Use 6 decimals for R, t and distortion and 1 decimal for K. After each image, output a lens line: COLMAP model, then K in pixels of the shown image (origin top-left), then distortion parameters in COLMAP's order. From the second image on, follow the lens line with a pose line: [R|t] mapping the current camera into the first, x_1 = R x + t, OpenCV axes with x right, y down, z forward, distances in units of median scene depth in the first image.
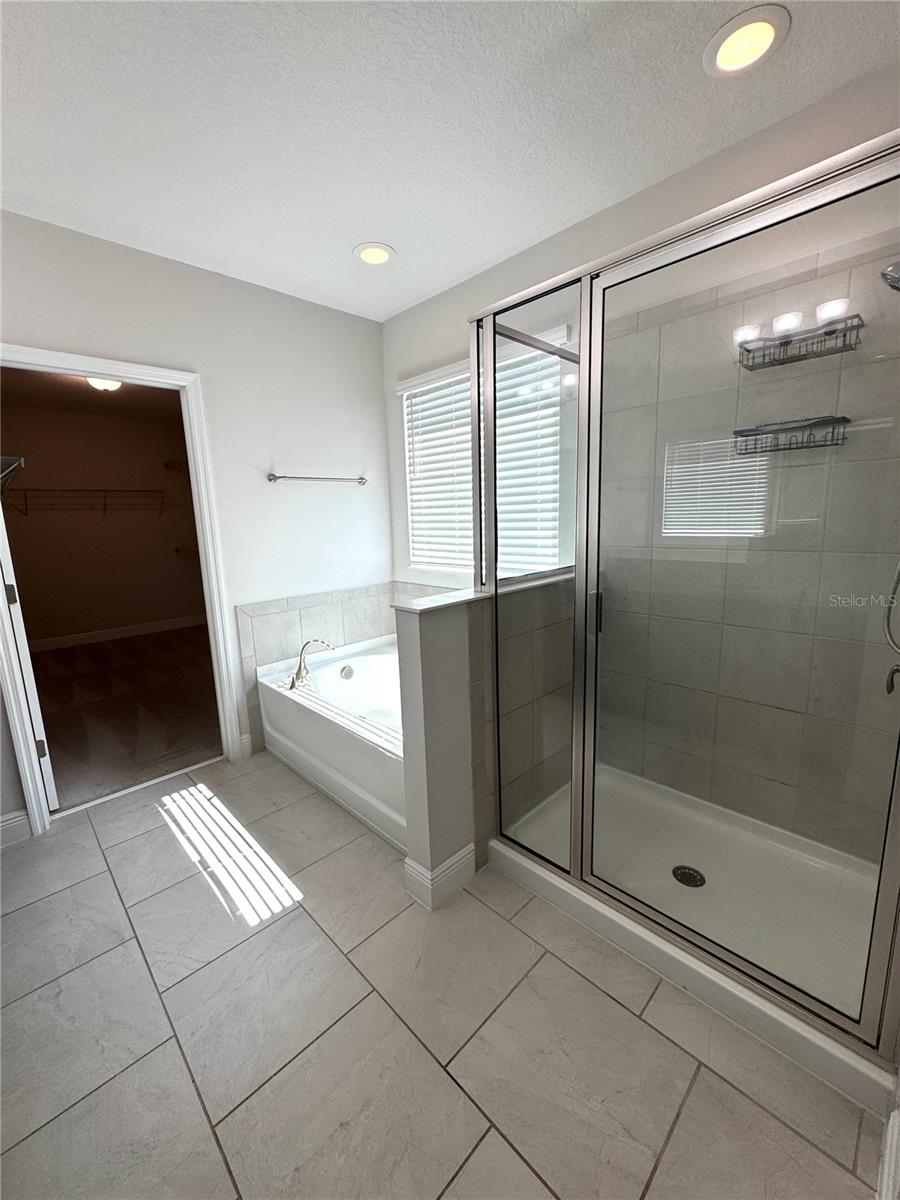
lens RADIAL K [[479.1, 0, 454.7], [0, 479.1, 601.1], [0, 0, 1]] dist [-0.005415, 0.001703]
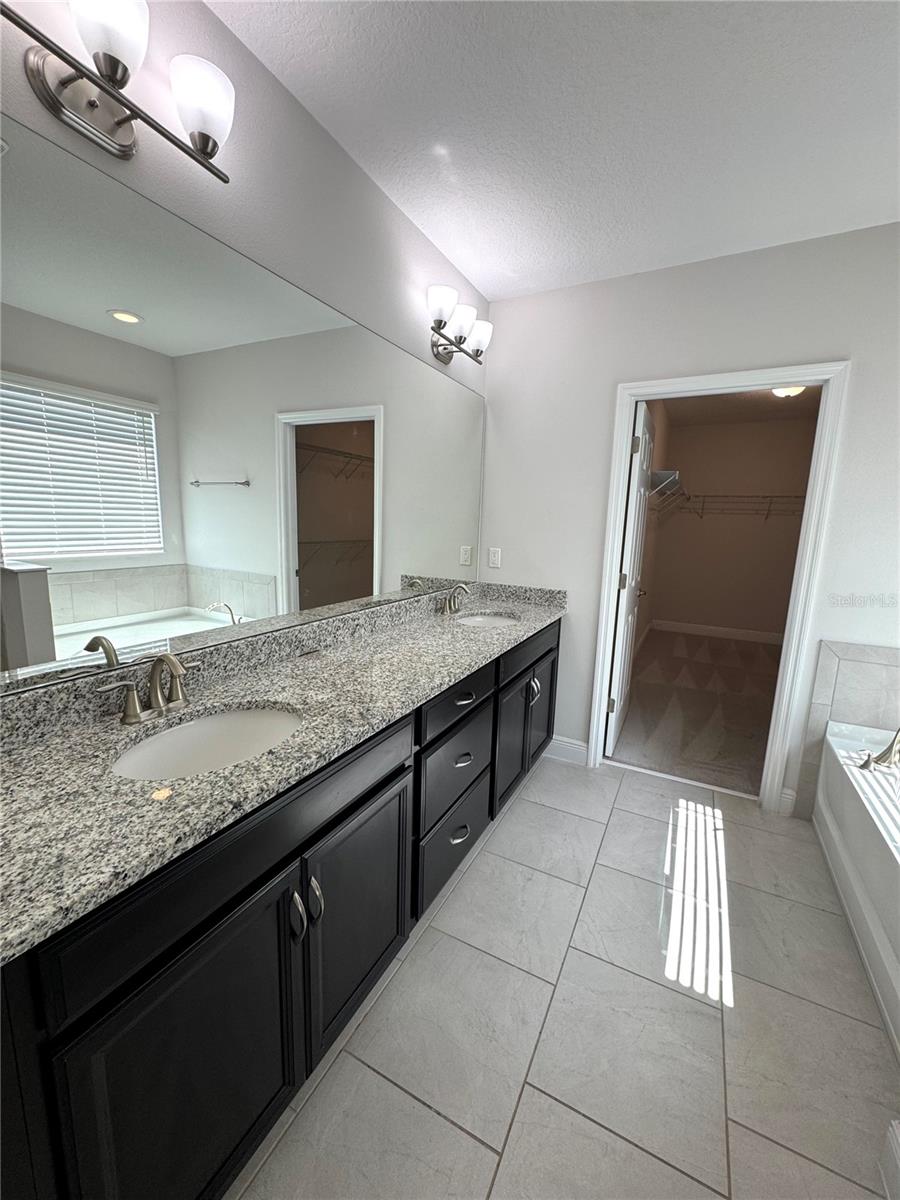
lens RADIAL K [[479.1, 0, 451.4], [0, 479.1, 598.8], [0, 0, 1]] dist [-0.005415, 0.001703]
pose [[0.299896, 0.195590, -0.933706, 0.111566], [-0.207466, 0.968702, 0.136285, -0.040704], [0.931139, 0.152841, 0.331088, 0.134455]]
